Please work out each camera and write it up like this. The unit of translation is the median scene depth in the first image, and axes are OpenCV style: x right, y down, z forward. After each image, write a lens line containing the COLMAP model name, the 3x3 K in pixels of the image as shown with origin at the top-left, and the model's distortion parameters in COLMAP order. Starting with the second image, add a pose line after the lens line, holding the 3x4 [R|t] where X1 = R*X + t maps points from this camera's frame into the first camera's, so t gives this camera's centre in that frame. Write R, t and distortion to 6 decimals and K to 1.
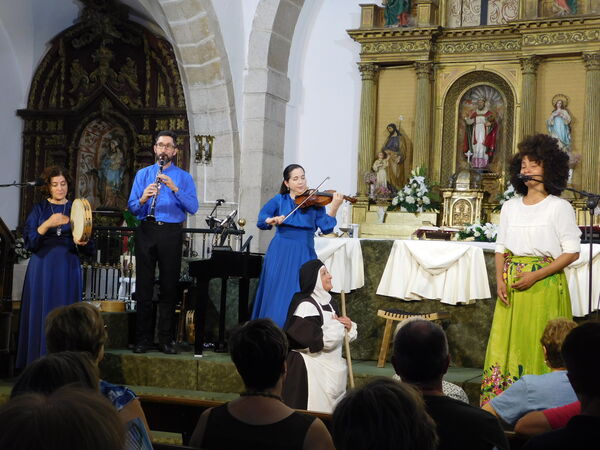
lens RADIAL K [[1040.6, 0, 302.7], [0, 1040.6, 226.7], [0, 0, 1]] dist [0.132968, -0.306587]
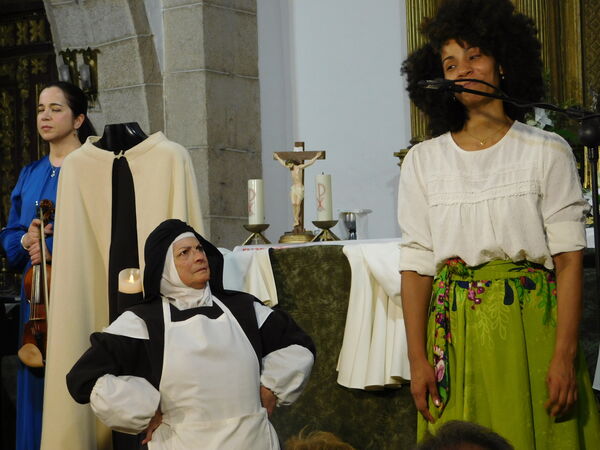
lens RADIAL K [[2033.4, 0, 299.3], [0, 2033.4, 225.1], [0, 0, 1]] dist [0.131325, -0.789494]
pose [[0.990547, -0.084094, -0.108371, 0.101083], [0.084666, 0.996409, 0.000682, 0.001268], [0.107925, -0.009851, 0.994110, 0.074413]]
